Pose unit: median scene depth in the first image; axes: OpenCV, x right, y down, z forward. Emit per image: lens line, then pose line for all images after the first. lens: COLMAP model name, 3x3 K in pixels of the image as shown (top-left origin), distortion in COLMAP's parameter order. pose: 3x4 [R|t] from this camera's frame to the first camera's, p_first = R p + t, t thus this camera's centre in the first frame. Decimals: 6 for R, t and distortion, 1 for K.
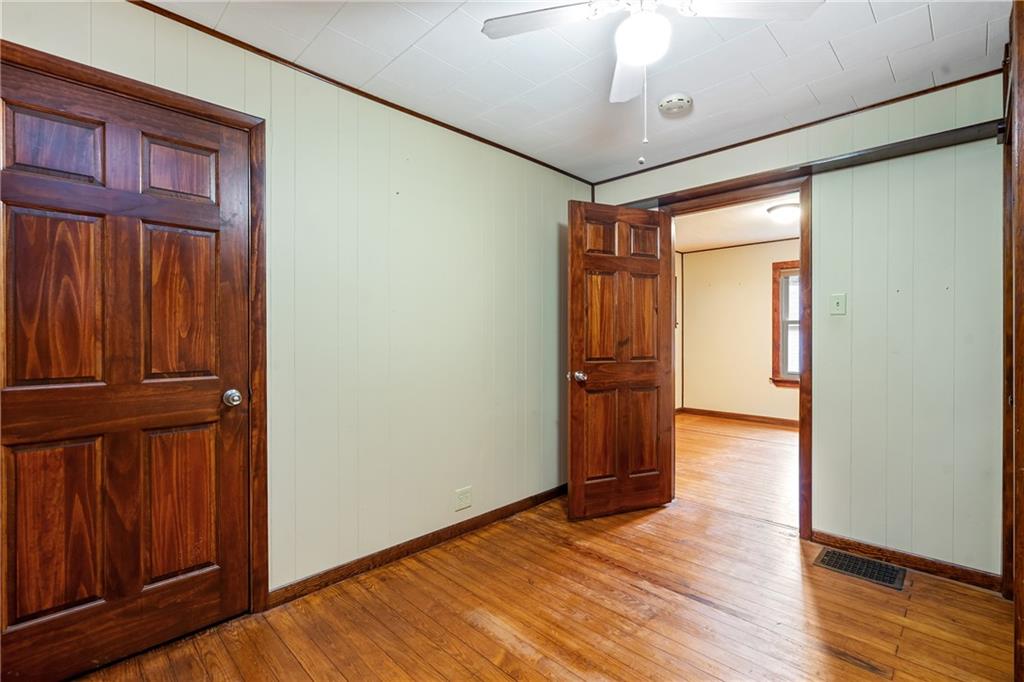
lens RADIAL K [[461.0, 0, 507.7], [0, 461.0, 338.0], [0, 0, 1]] dist [-0.002257, 0.000173]
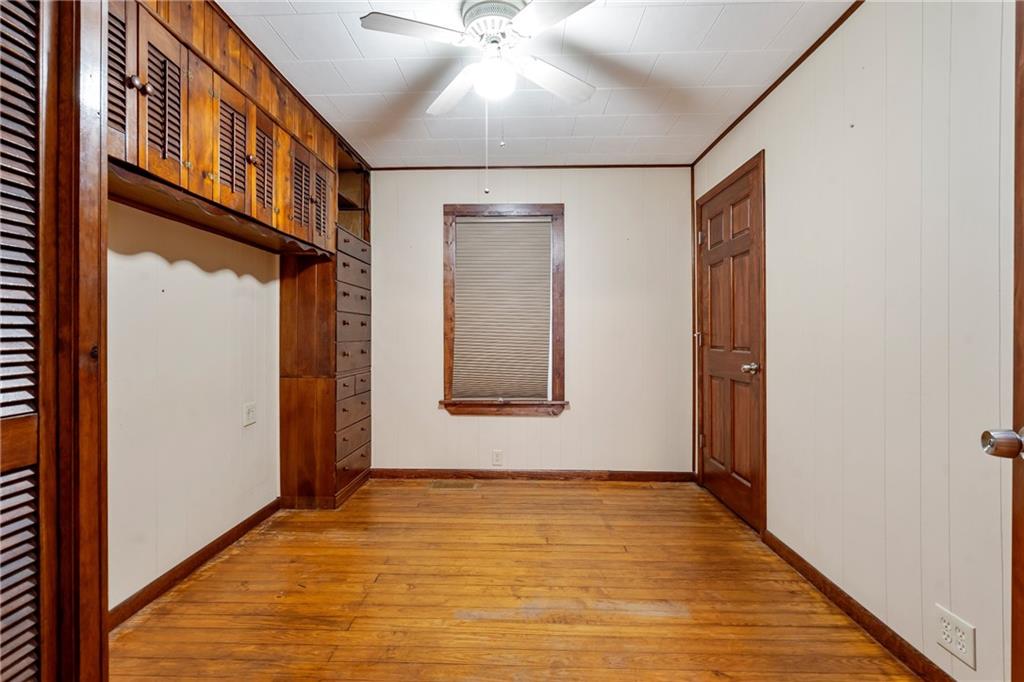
lens RADIAL K [[461.0, 0, 510.8], [0, 461.0, 337.1], [0, 0, 1]] dist [-0.002257, 0.000173]
pose [[-0.722730, 0.005319, -0.691110, 0.768917], [-0.000449, 0.999967, 0.008165, 0.025119], [0.691130, 0.006211, -0.722703, 1.322545]]
